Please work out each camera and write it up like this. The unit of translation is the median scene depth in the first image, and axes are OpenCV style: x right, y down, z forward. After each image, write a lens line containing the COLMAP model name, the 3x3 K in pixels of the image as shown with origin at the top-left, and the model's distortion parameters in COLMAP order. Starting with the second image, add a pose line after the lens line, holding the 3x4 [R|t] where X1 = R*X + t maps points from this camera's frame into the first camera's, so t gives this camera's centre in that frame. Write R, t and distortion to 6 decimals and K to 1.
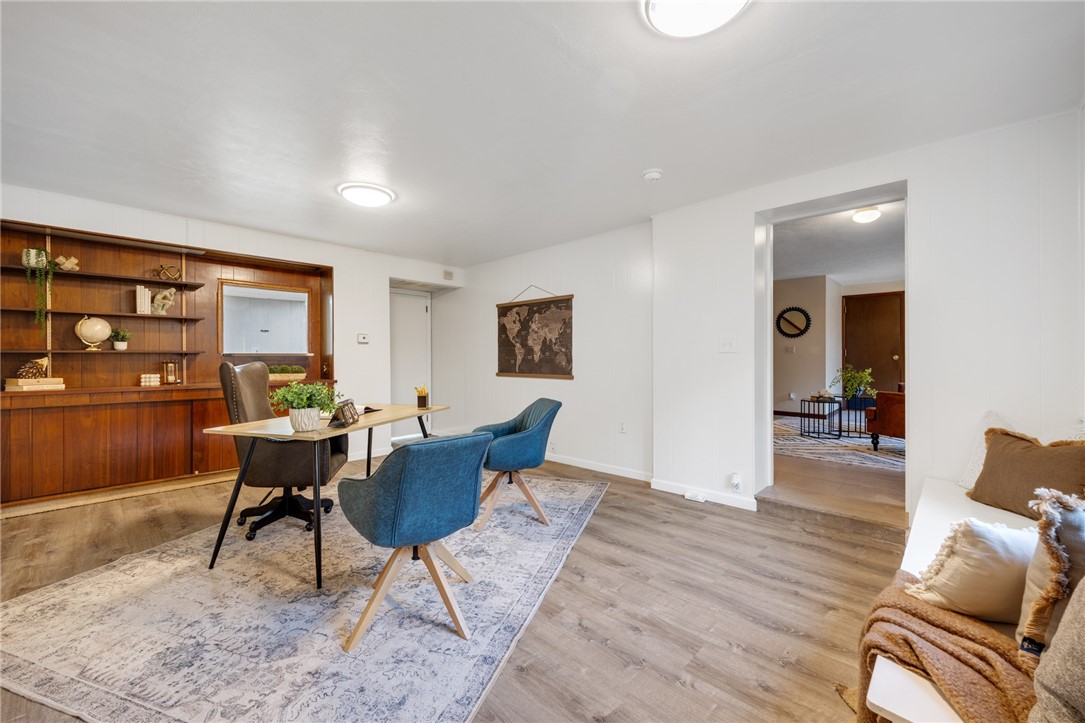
lens RADIAL K [[424.6, 0, 542.7], [0, 424.6, 358.5], [0, 0, 1]] dist [0.000211, 0.000034]
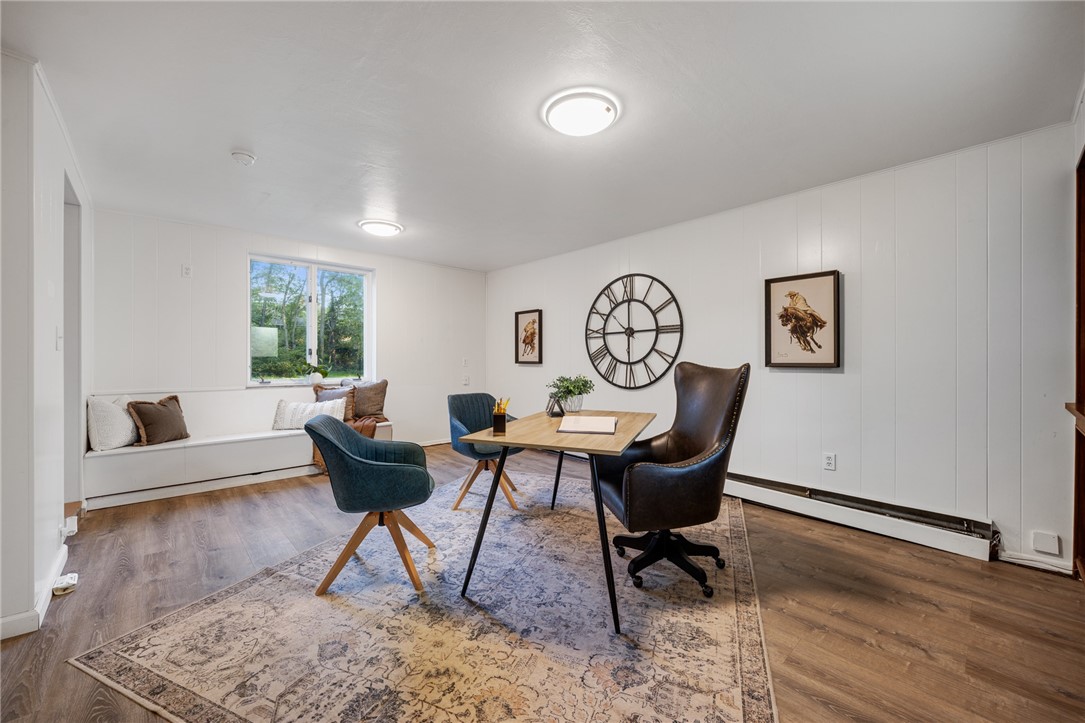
lens RADIAL K [[424.6, 0, 542.4], [0, 424.6, 359.4], [0, 0, 1]] dist [0.000211, 0.000034]
pose [[-0.997269, -0.000709, 0.073852, -0.444956], [-0.000381, 0.999990, 0.004455, -0.000292], [-0.073854, 0.004414, -0.997259, 1.857352]]
